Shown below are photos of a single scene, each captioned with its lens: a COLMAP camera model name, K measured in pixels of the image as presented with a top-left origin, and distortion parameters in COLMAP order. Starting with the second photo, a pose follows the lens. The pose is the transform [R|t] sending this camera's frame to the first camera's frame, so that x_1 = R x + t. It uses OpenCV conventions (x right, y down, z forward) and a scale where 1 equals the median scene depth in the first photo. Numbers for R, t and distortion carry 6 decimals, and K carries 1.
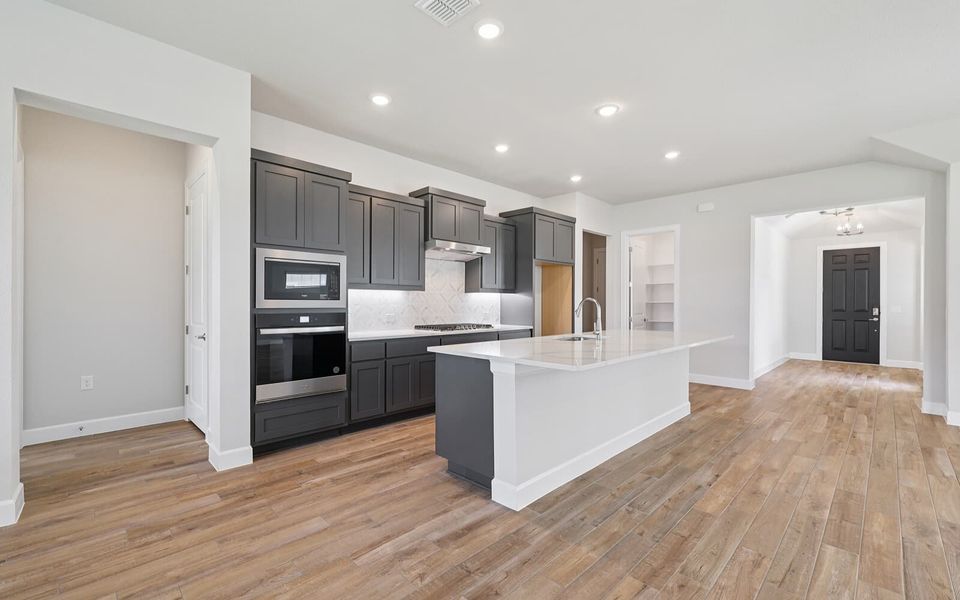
lens RADIAL K [[407.0, 0, 475.8], [0, 407.0, 303.8], [0, 0, 1]] dist [-0.001680, 0.000179]
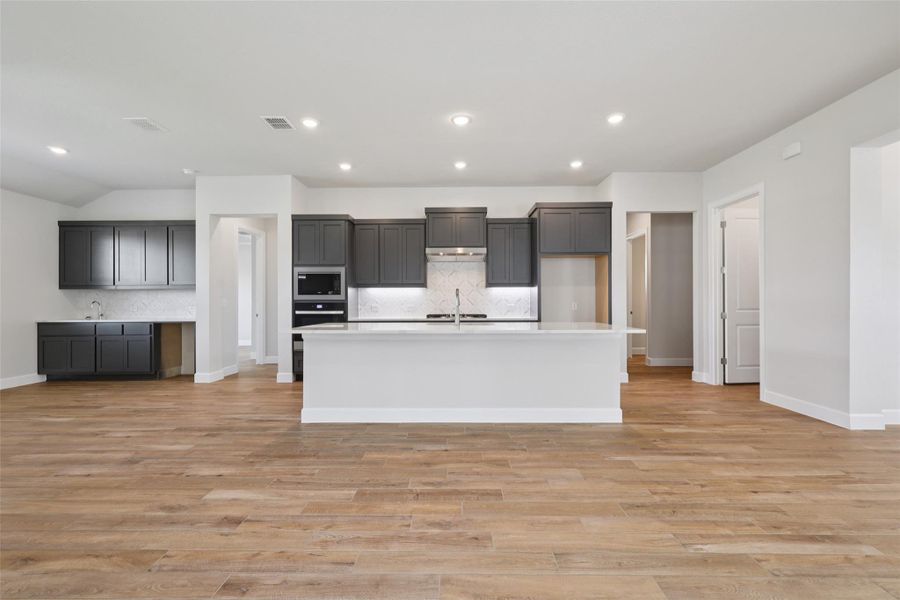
lens RADIAL K [[392.1, 0, 451.7], [0, 392.1, 301.3], [0, 0, 1]] dist [0.001890, 0.000158]
pose [[0.696217, -0.009117, -0.717774, 0.934627], [0.003436, 0.999950, -0.009368, 0.027911], [0.717824, 0.004056, 0.696213, 0.201847]]
